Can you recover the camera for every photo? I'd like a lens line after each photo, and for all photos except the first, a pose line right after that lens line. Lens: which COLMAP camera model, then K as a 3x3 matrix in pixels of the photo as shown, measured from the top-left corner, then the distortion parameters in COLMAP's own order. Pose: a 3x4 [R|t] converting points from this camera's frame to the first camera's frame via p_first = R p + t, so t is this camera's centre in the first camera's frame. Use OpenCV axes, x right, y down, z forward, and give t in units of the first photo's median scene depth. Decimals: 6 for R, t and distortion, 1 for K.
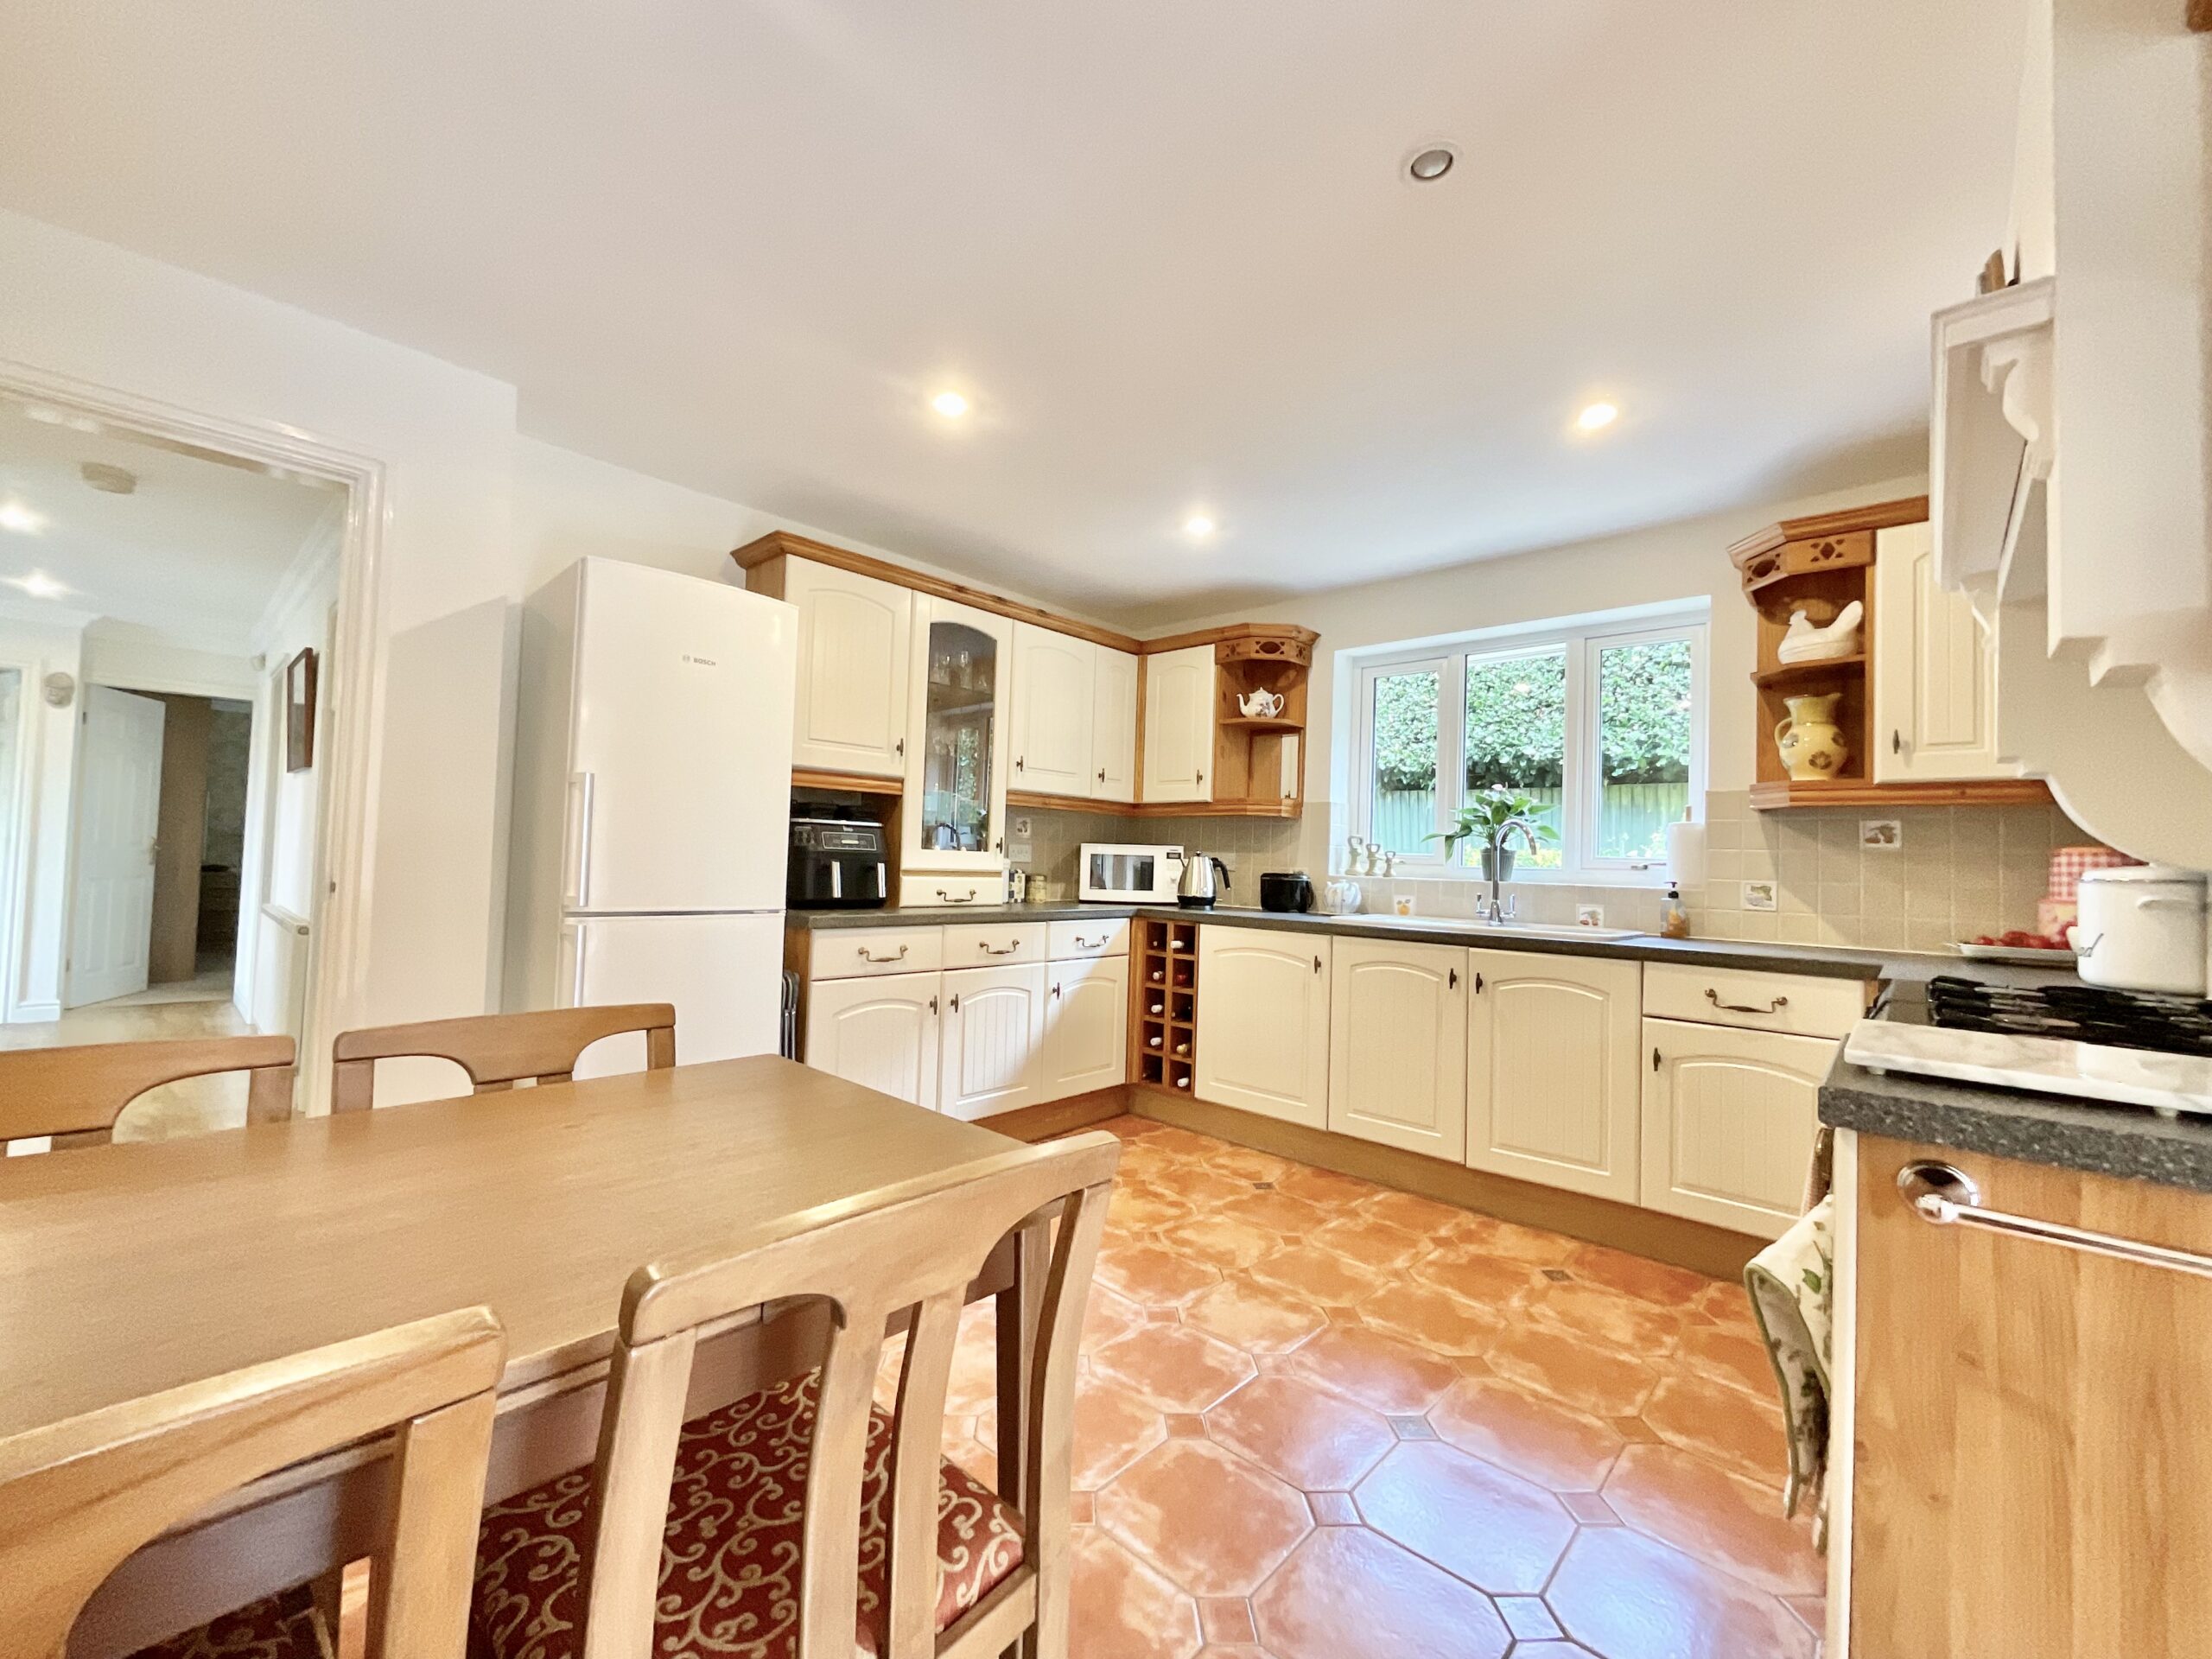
lens RADIAL K [[899.6, 0, 1098.9], [0, 899.6, 829.8], [0, 0, 1]] dist [0.010893, 0.000125]
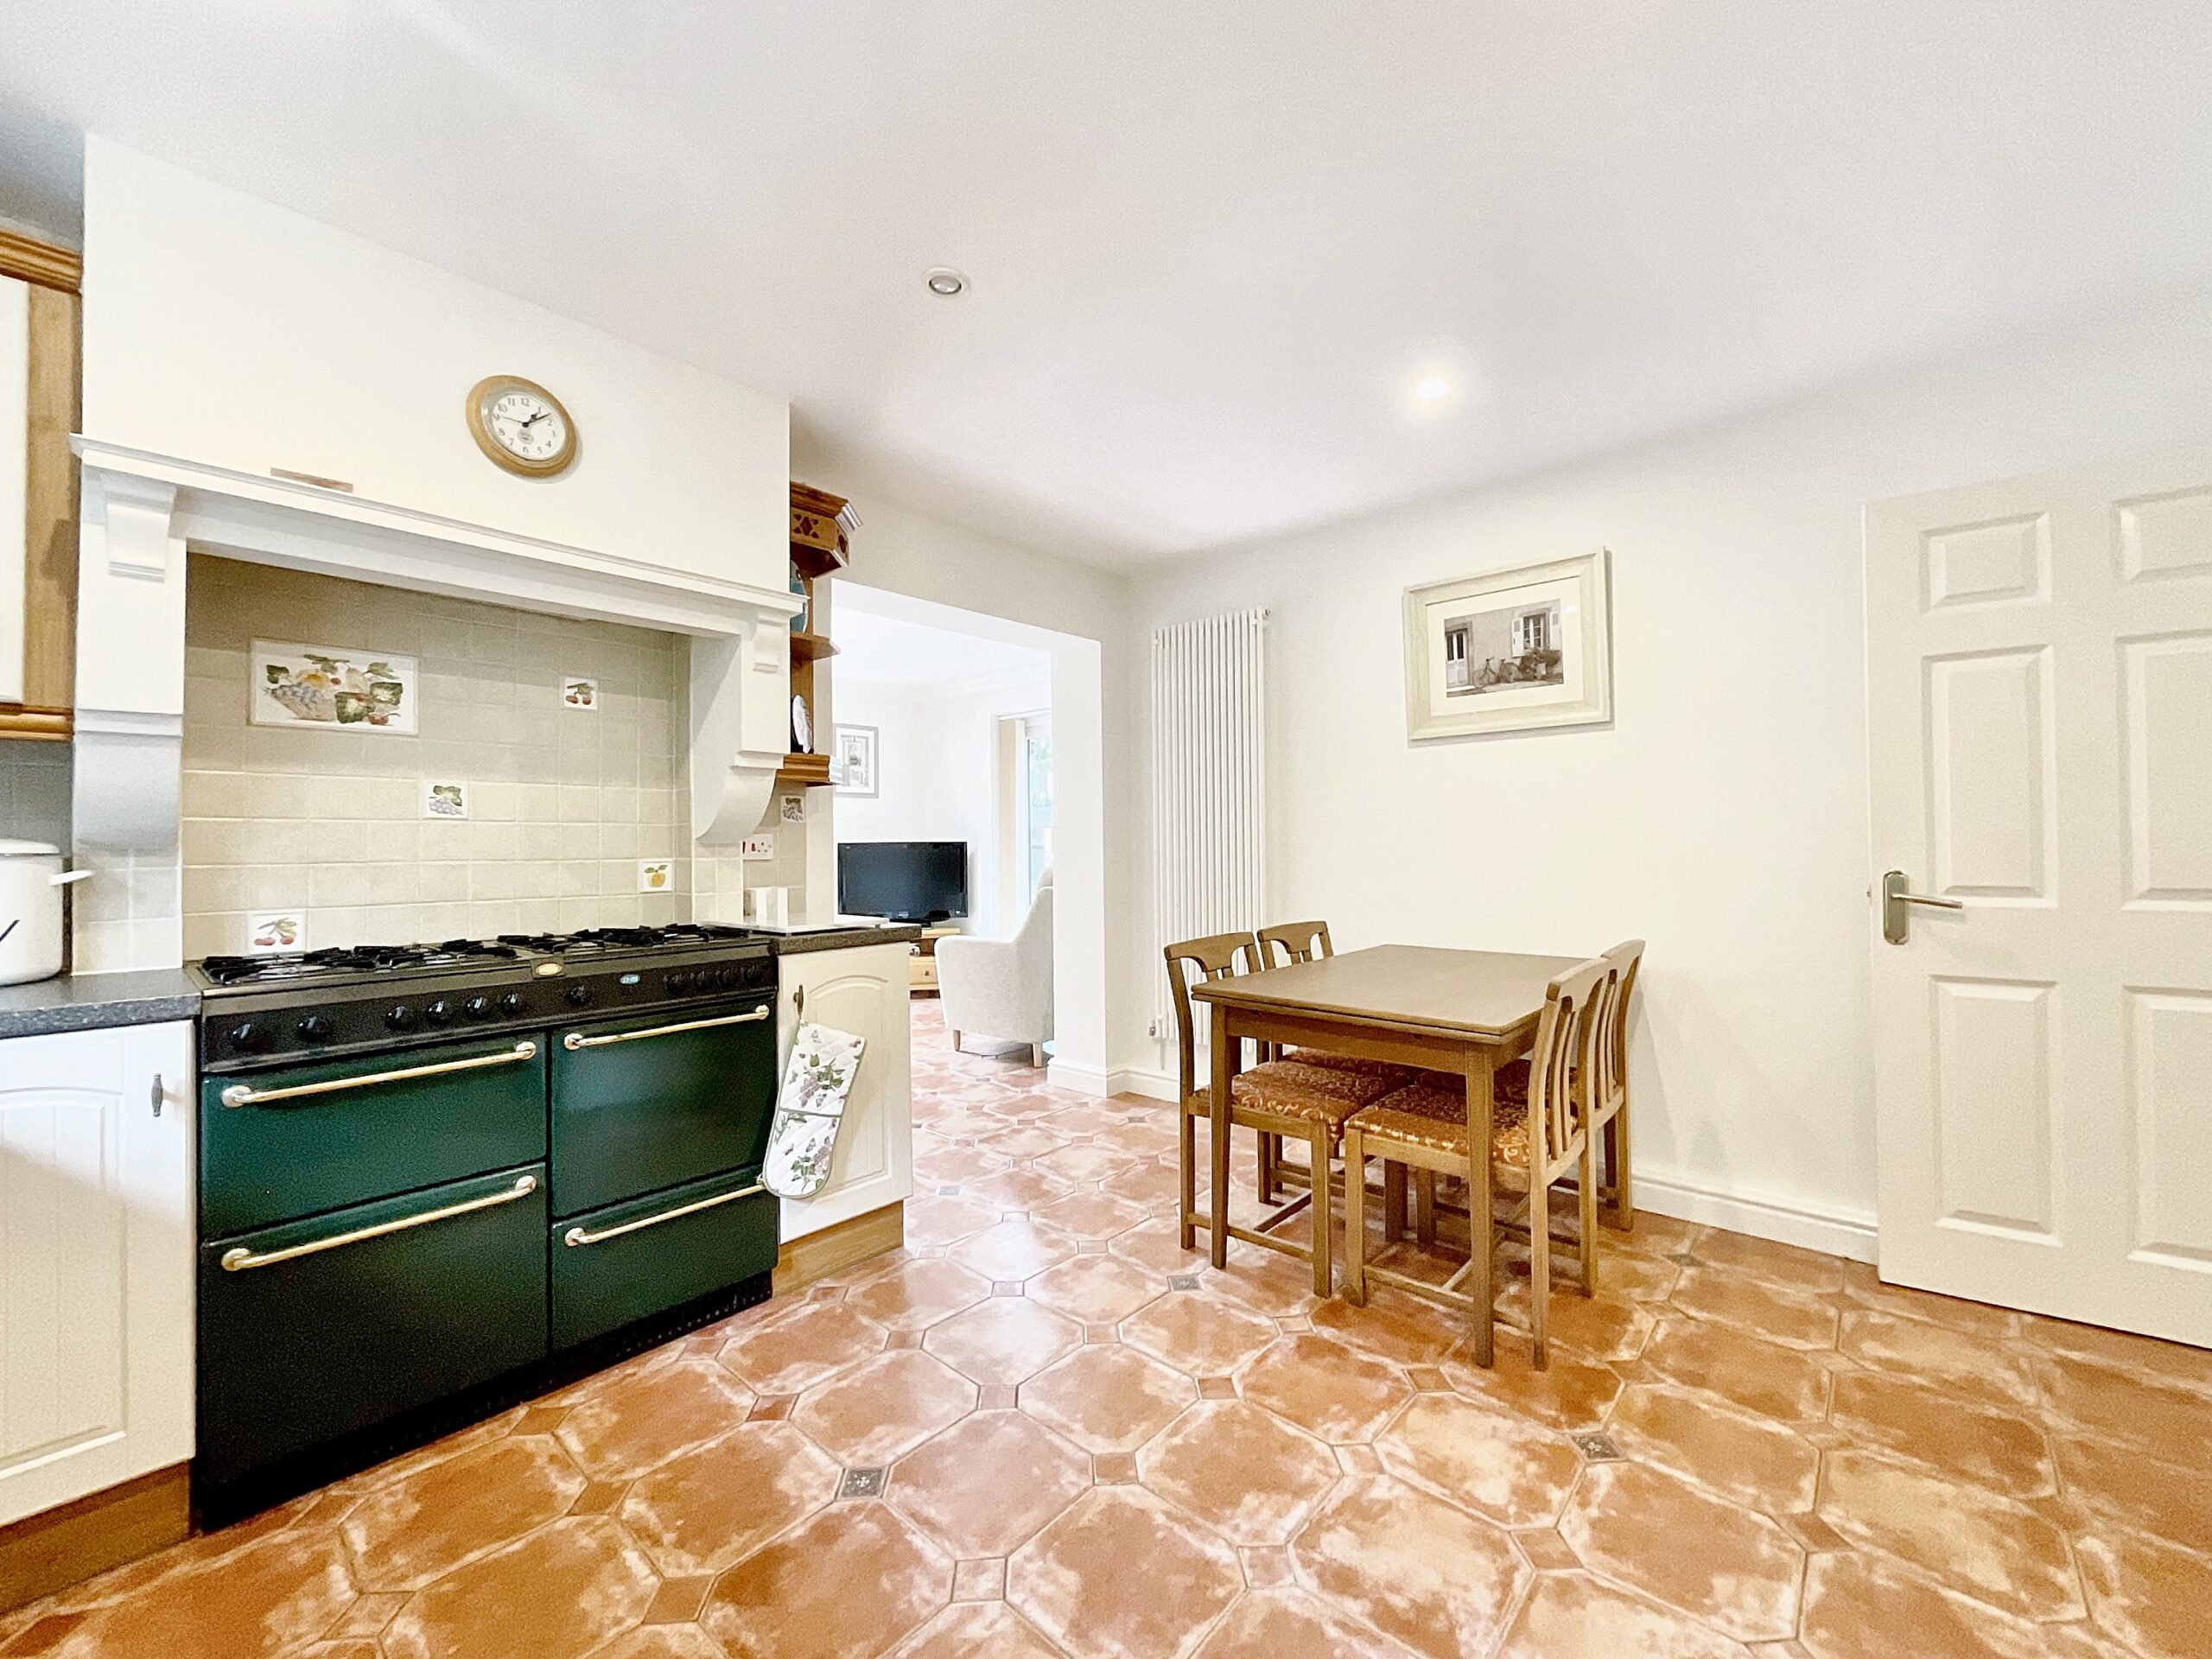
lens RADIAL K [[899.6, 0, 1107.0], [0, 899.6, 828.8], [0, 0, 1]] dist [0.010893, 0.000125]
pose [[-0.999488, -0.023233, -0.021999, 0.075268], [-0.022115, 0.998515, -0.049793, 0.028555], [0.023123, -0.049281, -0.998517, 1.050362]]
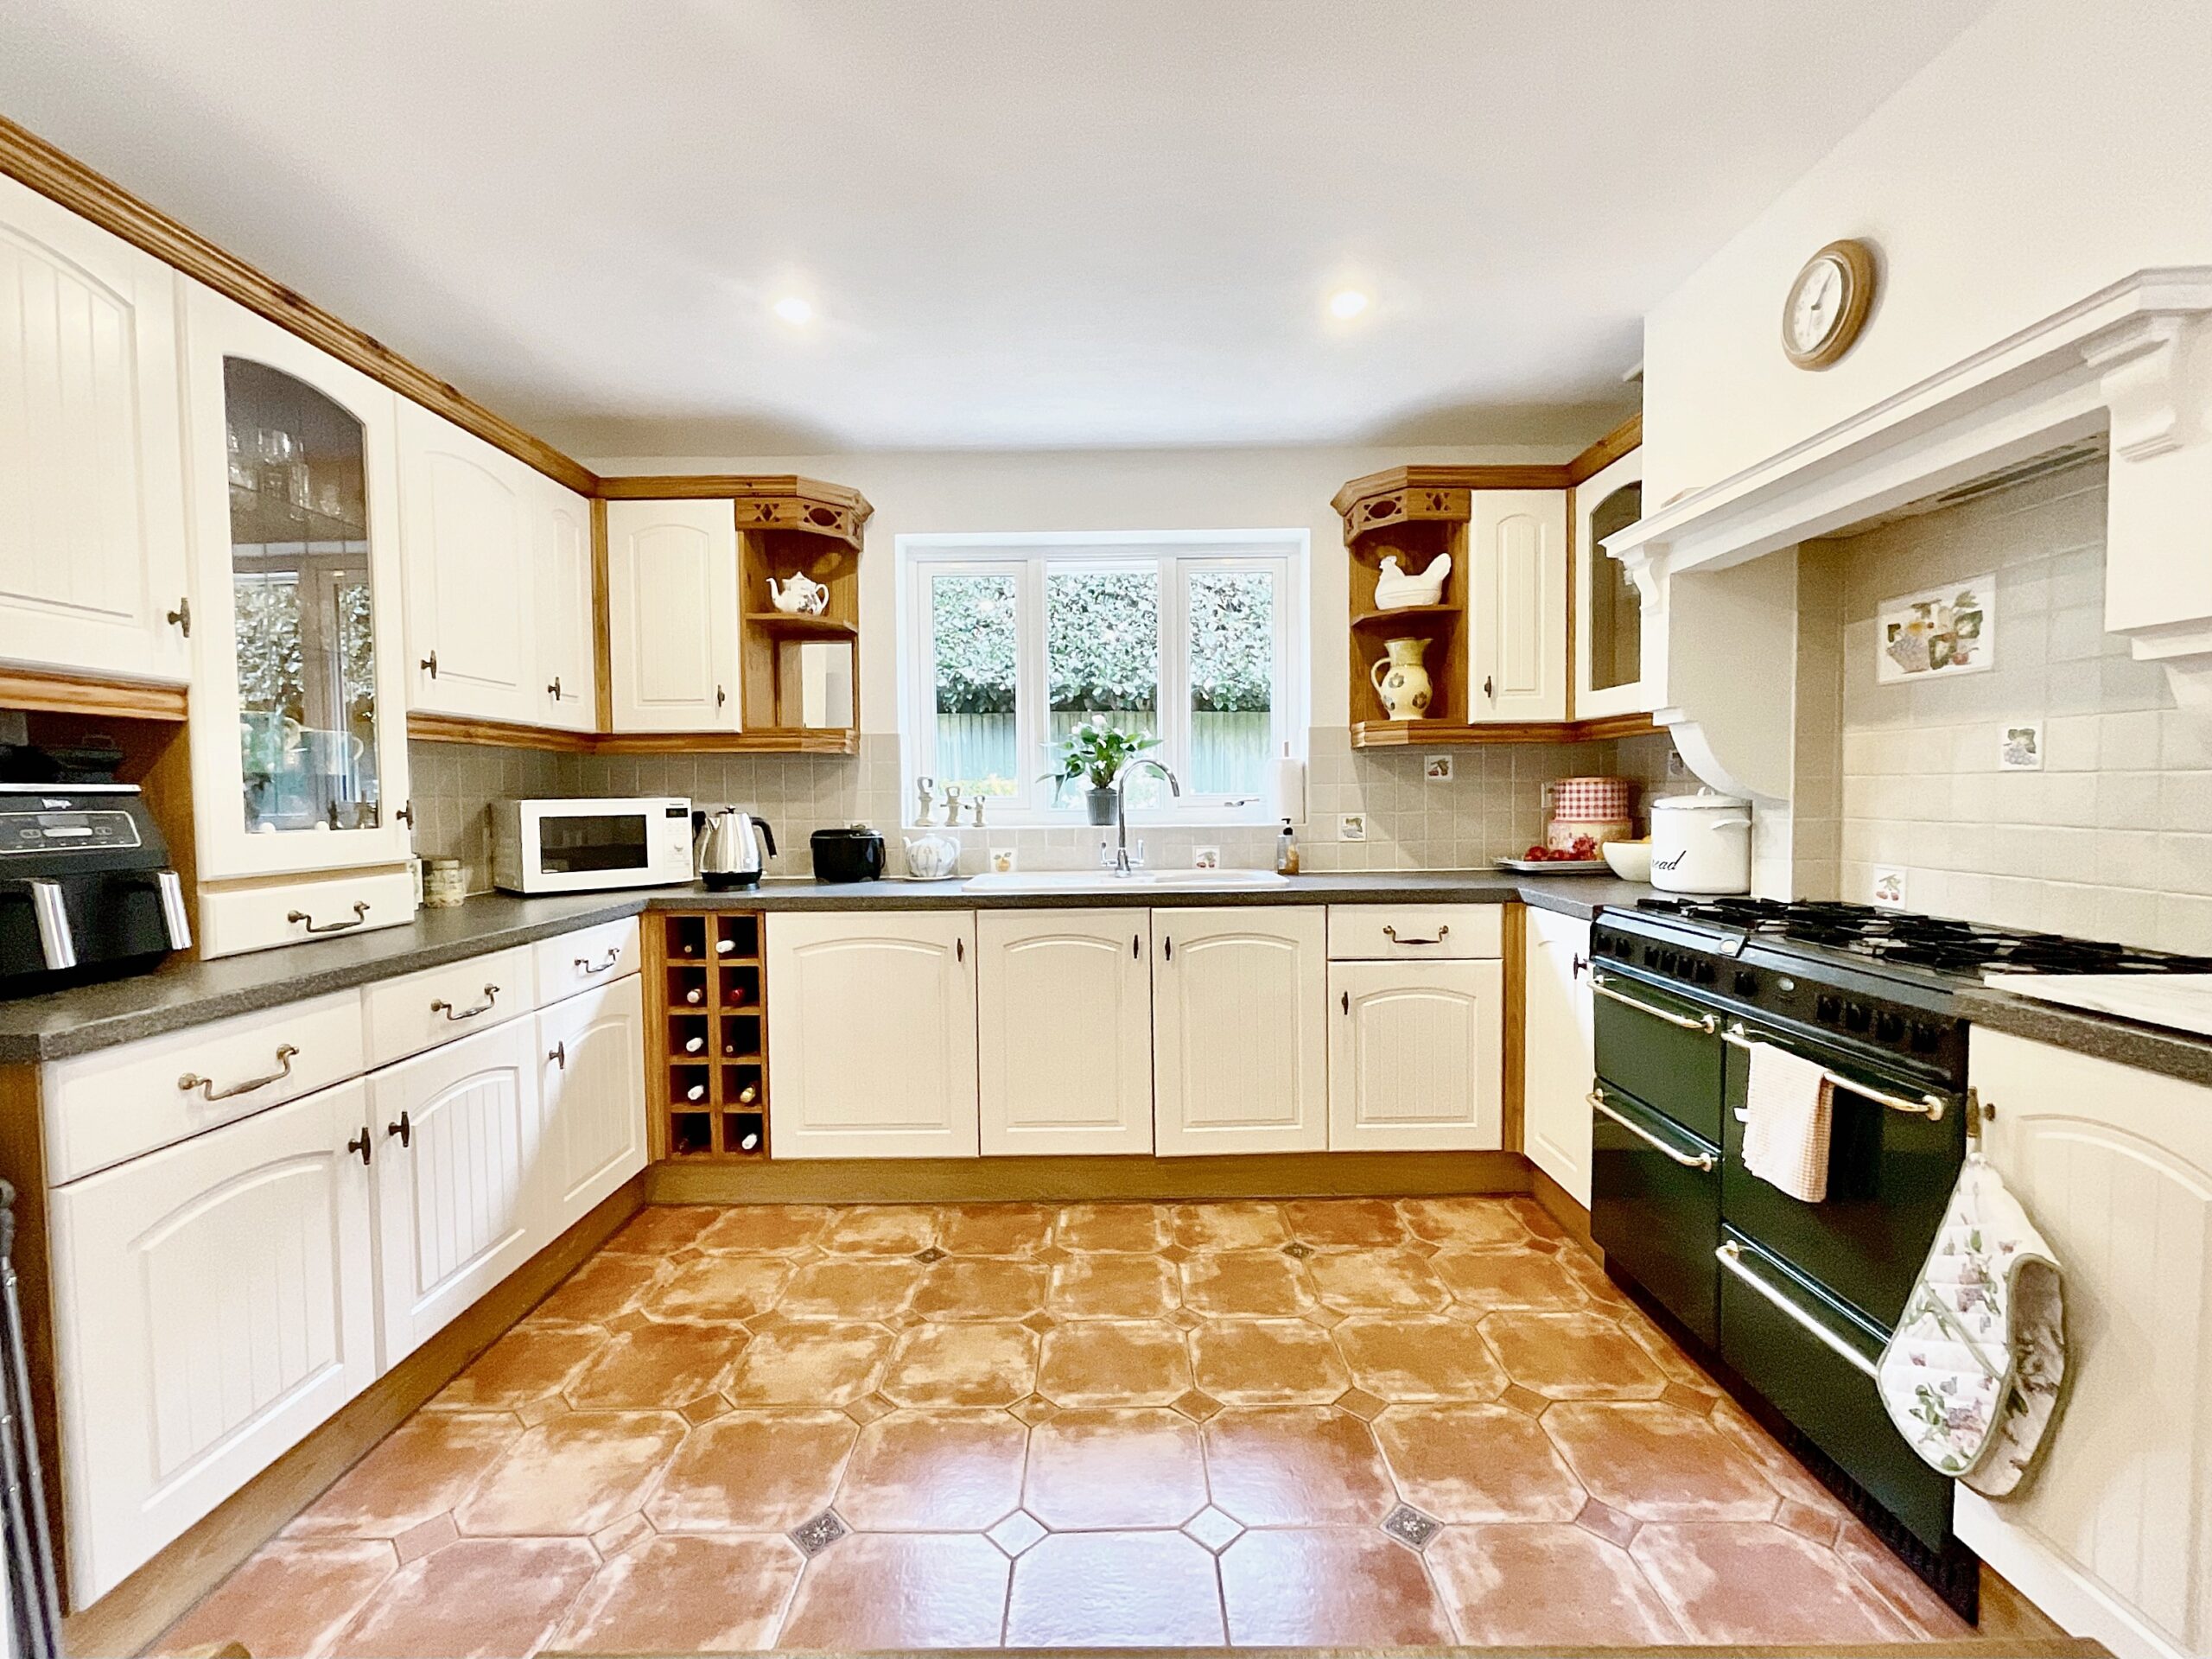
lens RADIAL K [[981.2, 0, 1107.4], [0, 981.2, 834.5], [0, 0, 1]] dist [0.000204, 0.001504]
pose [[0.738418, -0.067522, 0.670954, -0.218987], [0.011162, 0.996062, 0.087954, -0.020260], [-0.674251, -0.057458, 0.736264, 0.309696]]
